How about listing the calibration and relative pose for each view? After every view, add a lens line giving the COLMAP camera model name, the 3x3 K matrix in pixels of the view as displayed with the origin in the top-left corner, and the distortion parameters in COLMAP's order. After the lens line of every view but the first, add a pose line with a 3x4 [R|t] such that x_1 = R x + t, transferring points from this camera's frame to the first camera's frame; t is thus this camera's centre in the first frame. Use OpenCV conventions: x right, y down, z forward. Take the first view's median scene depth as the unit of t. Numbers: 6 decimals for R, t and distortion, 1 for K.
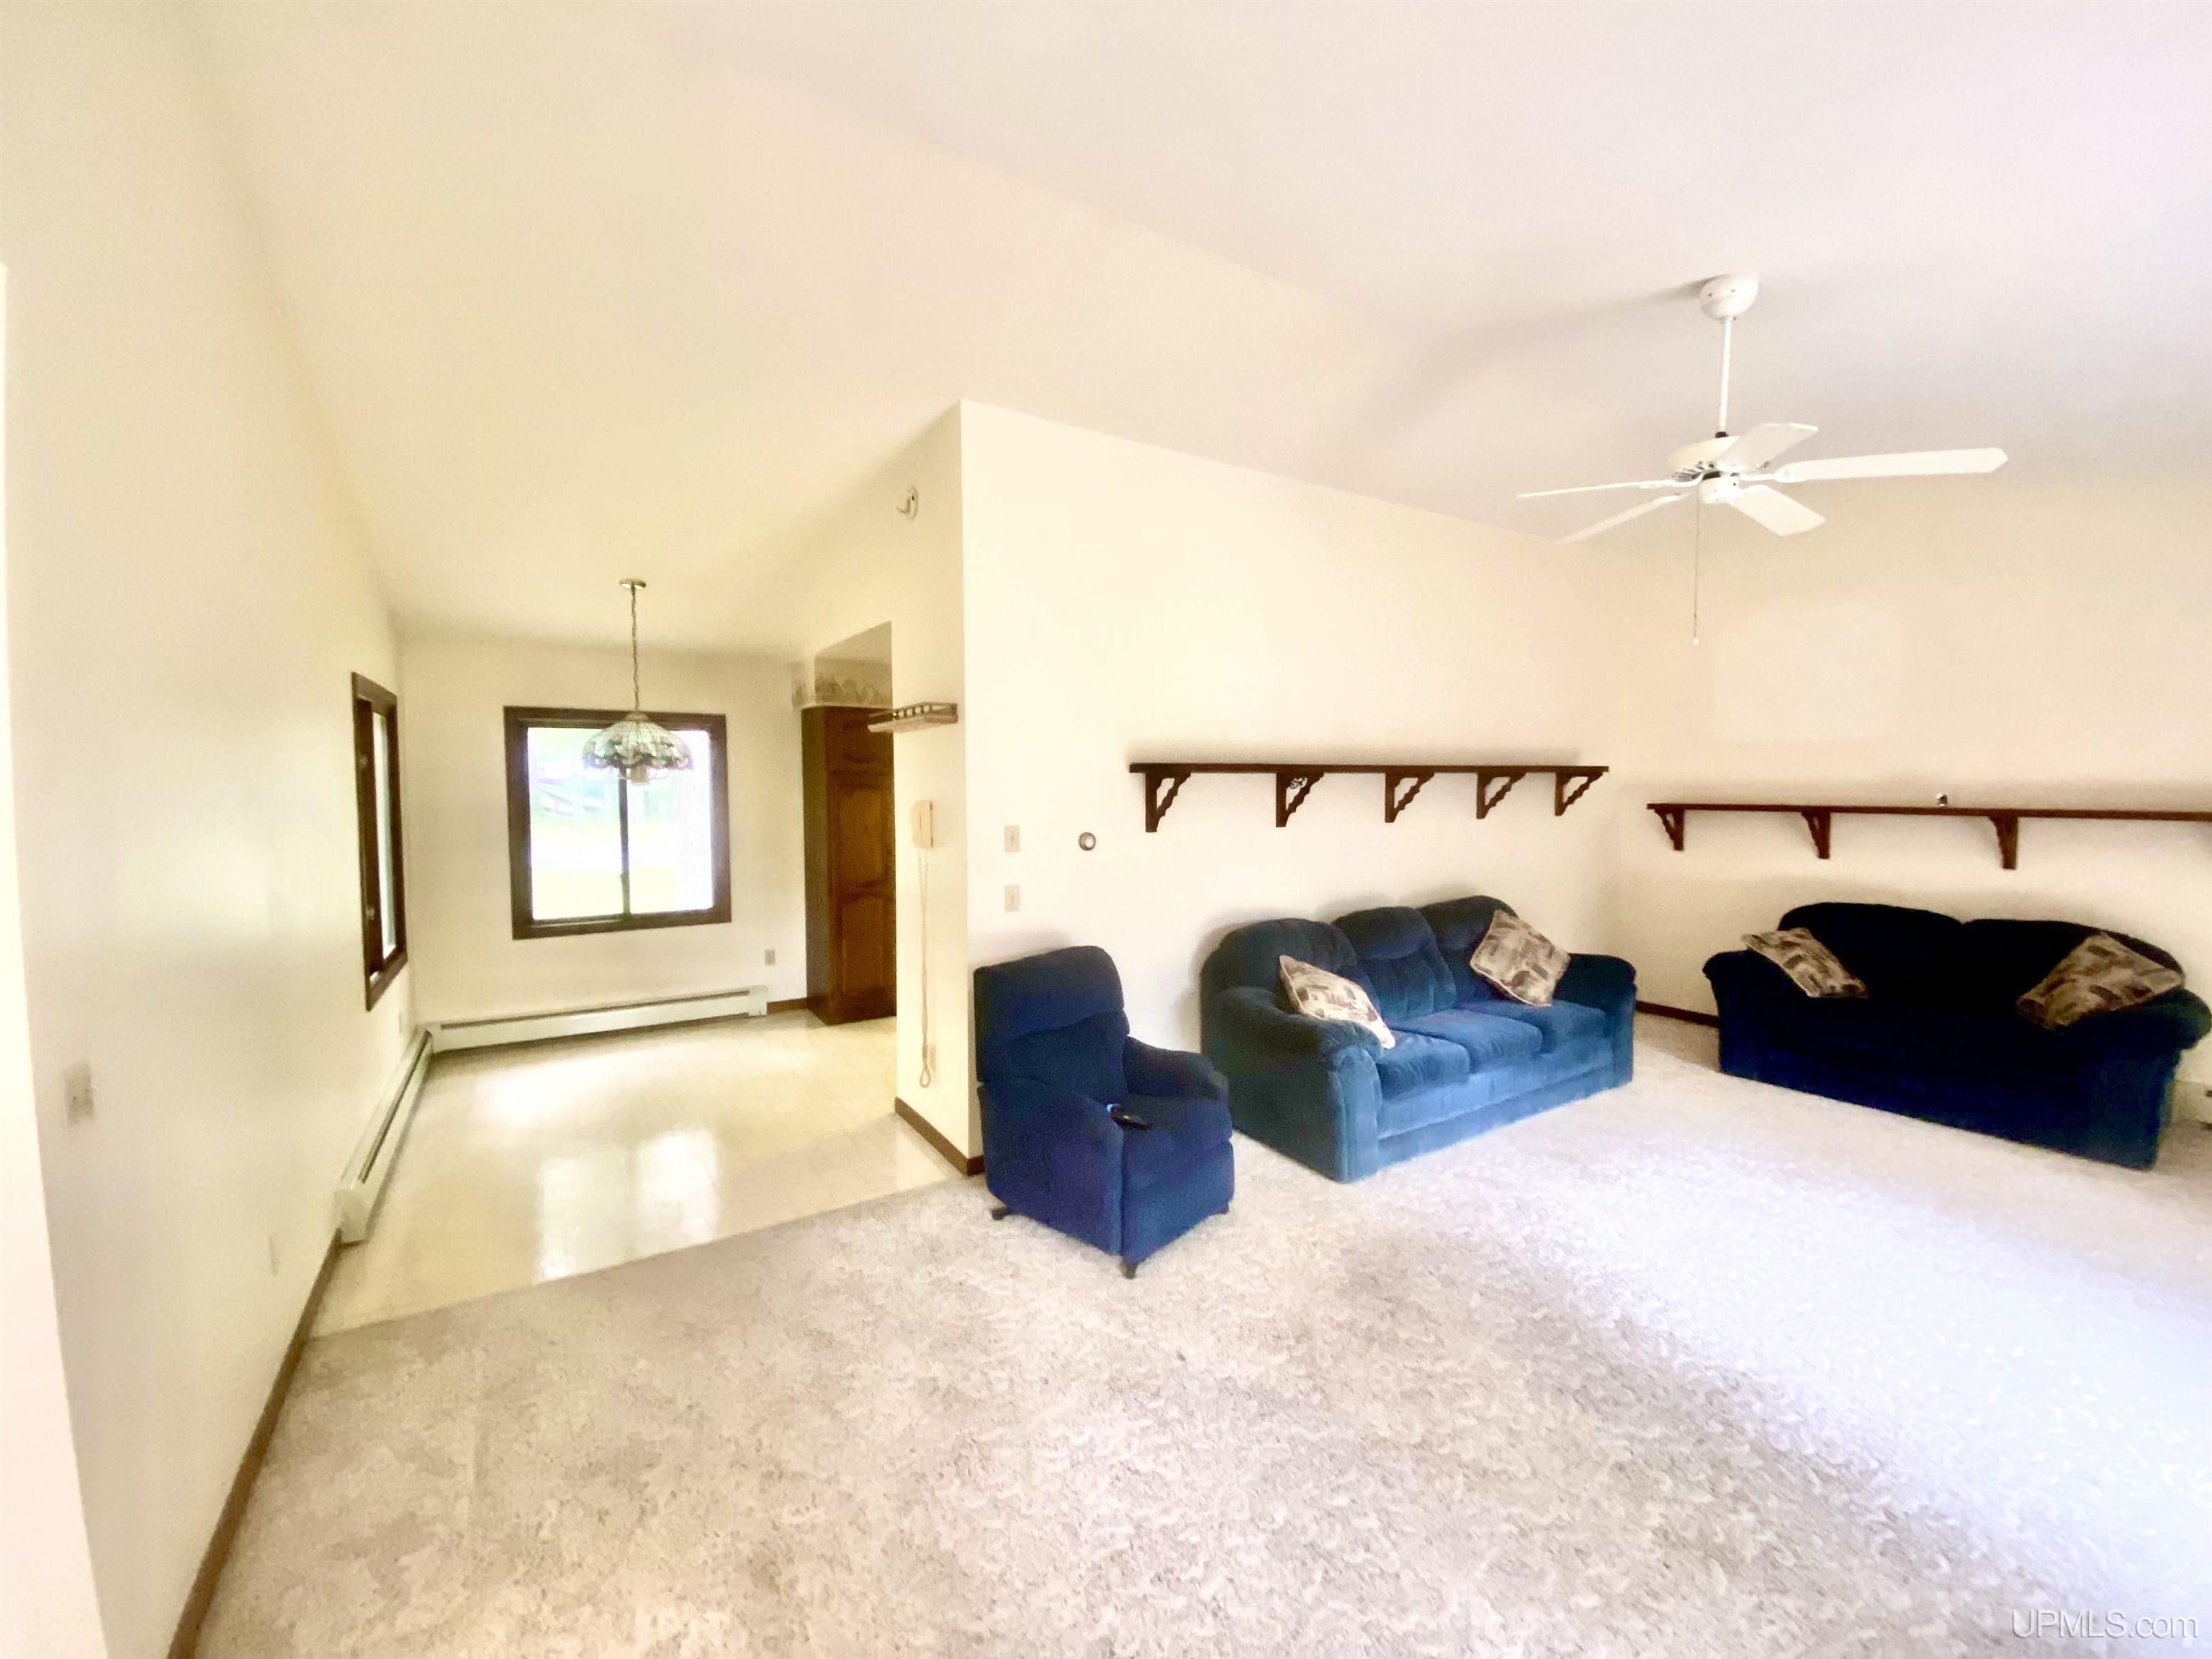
lens RADIAL K [[888.6, 0, 1090.8], [0, 888.6, 818.1], [0, 0, 1]] dist [-0.012747, -0.002469]
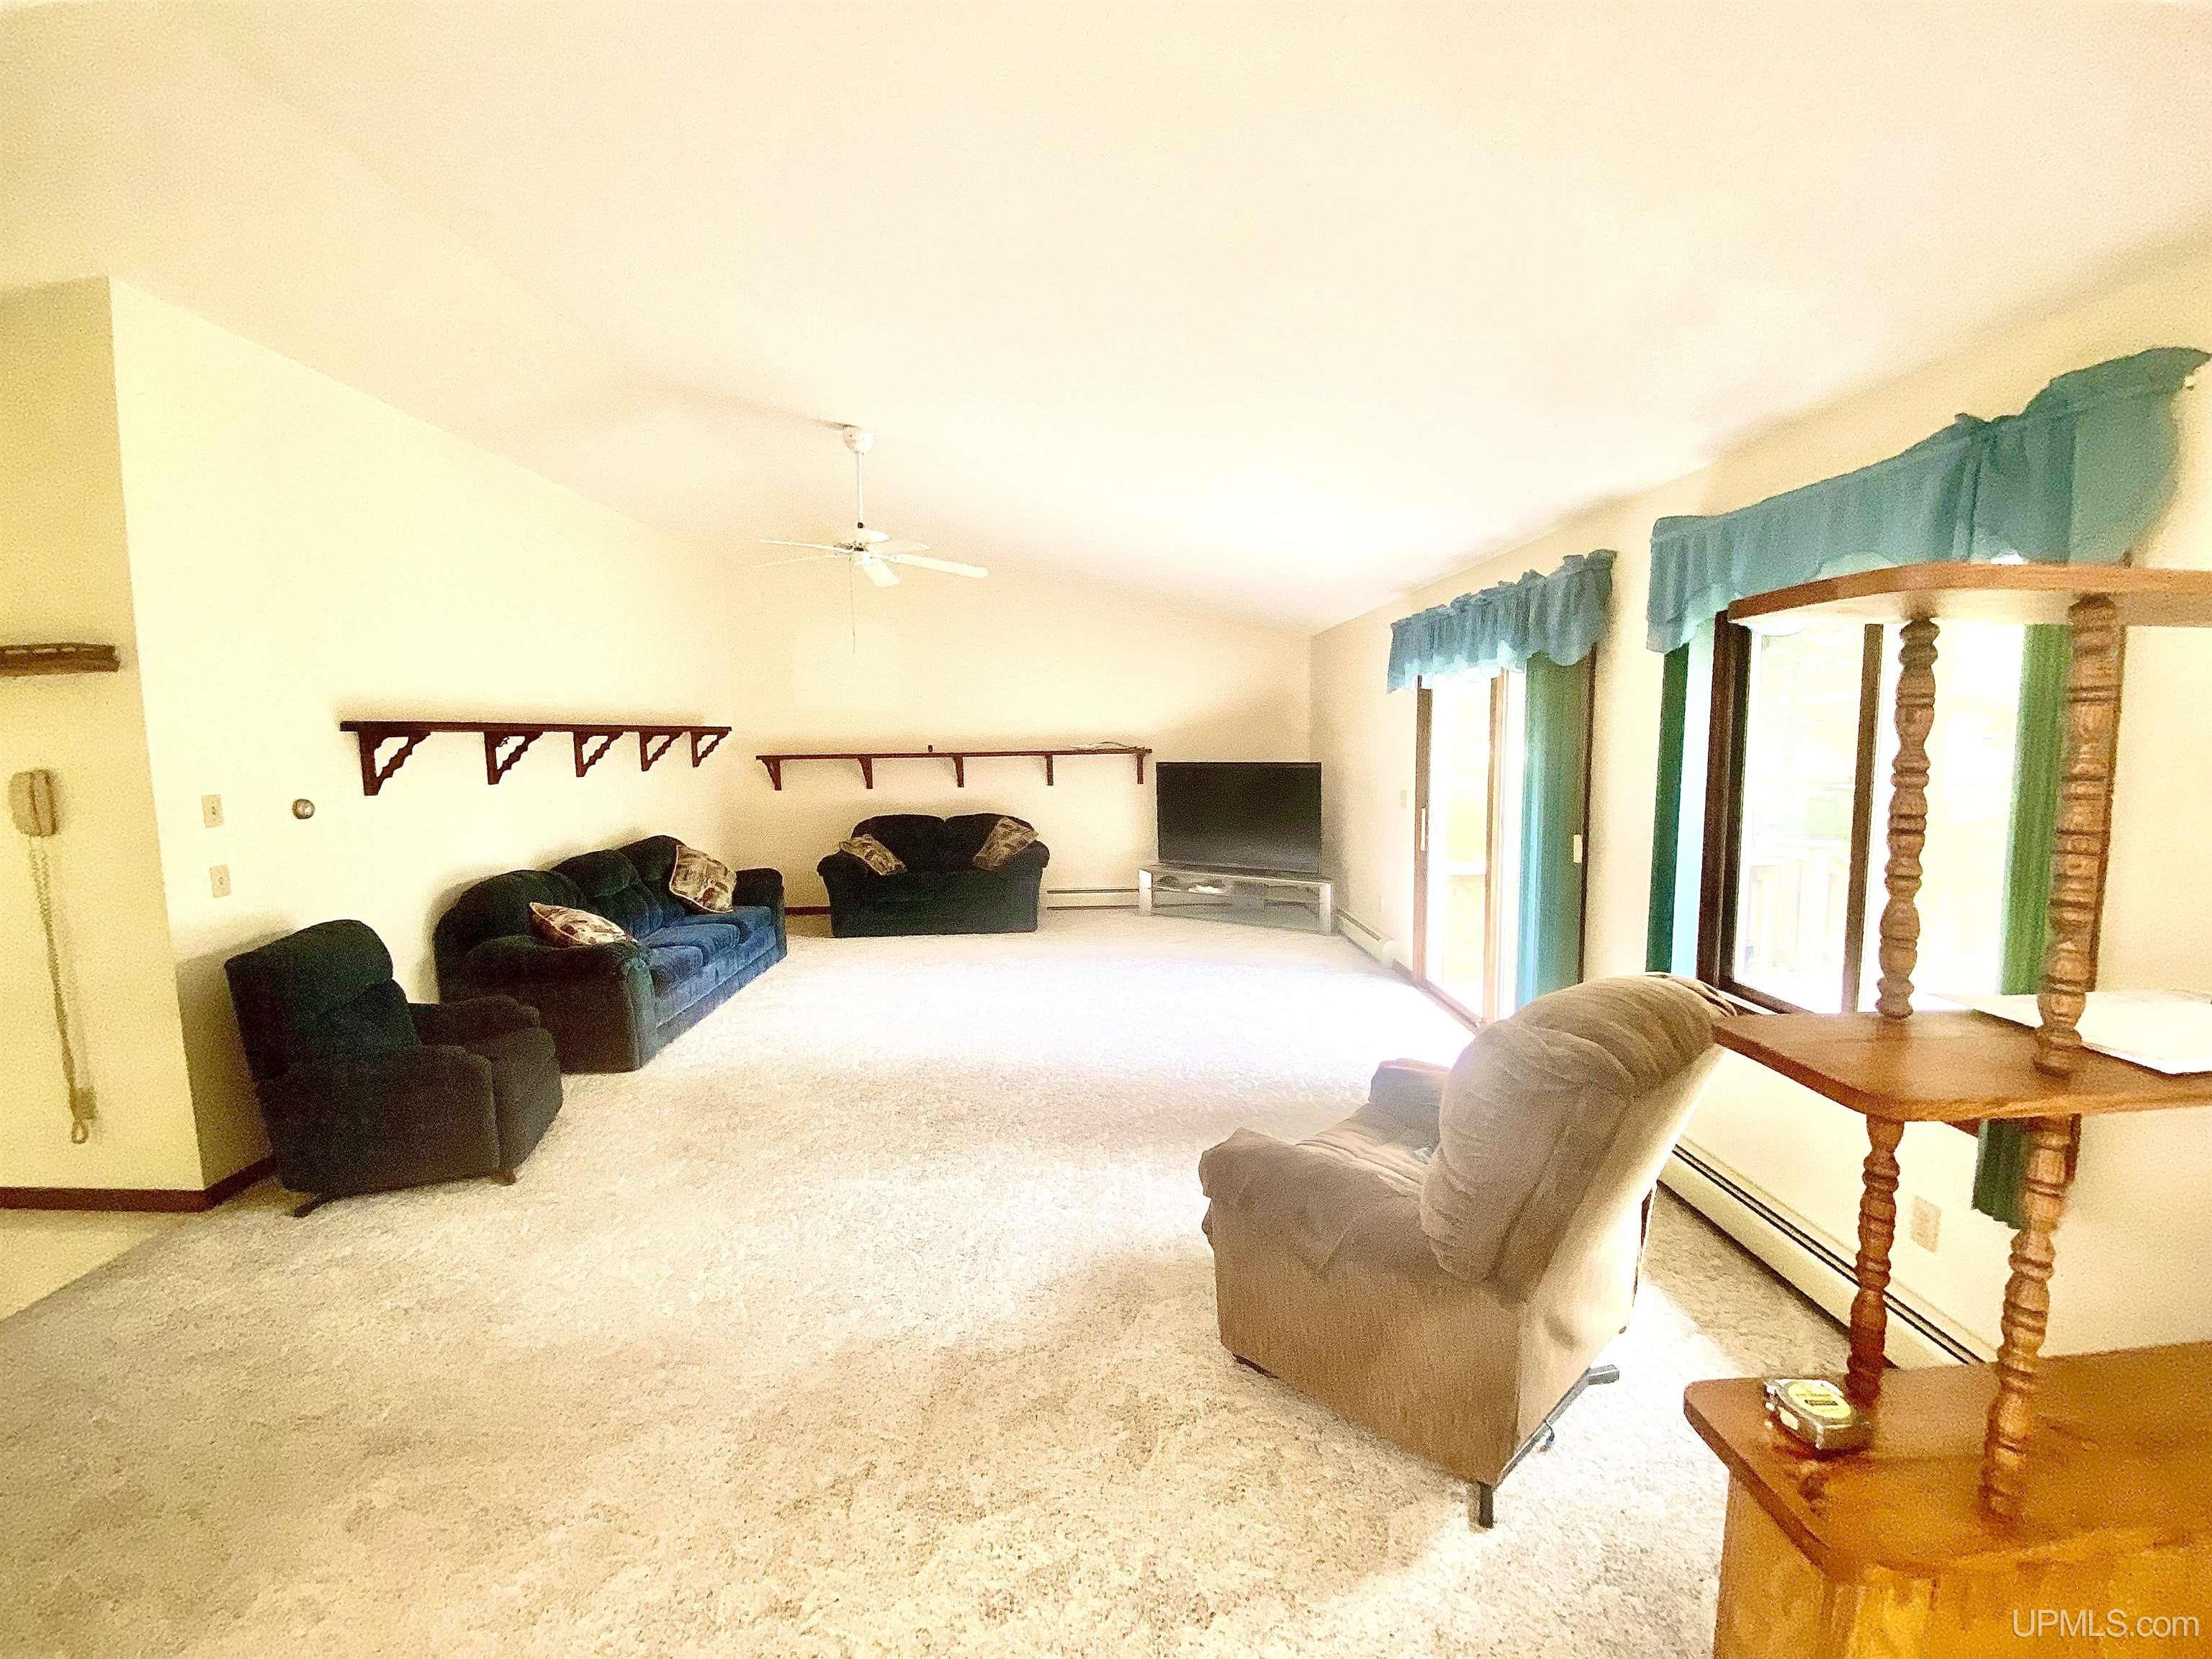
lens RADIAL K [[888.6, 0, 1114.9], [0, 888.6, 823.5], [0, 0, 1]] dist [-0.012747, -0.002469]
pose [[0.496064, -0.088701, 0.863744, -0.333110], [0.043067, 0.996057, 0.077555, 0.006431], [-0.867217, -0.001273, 0.497928, -0.146370]]
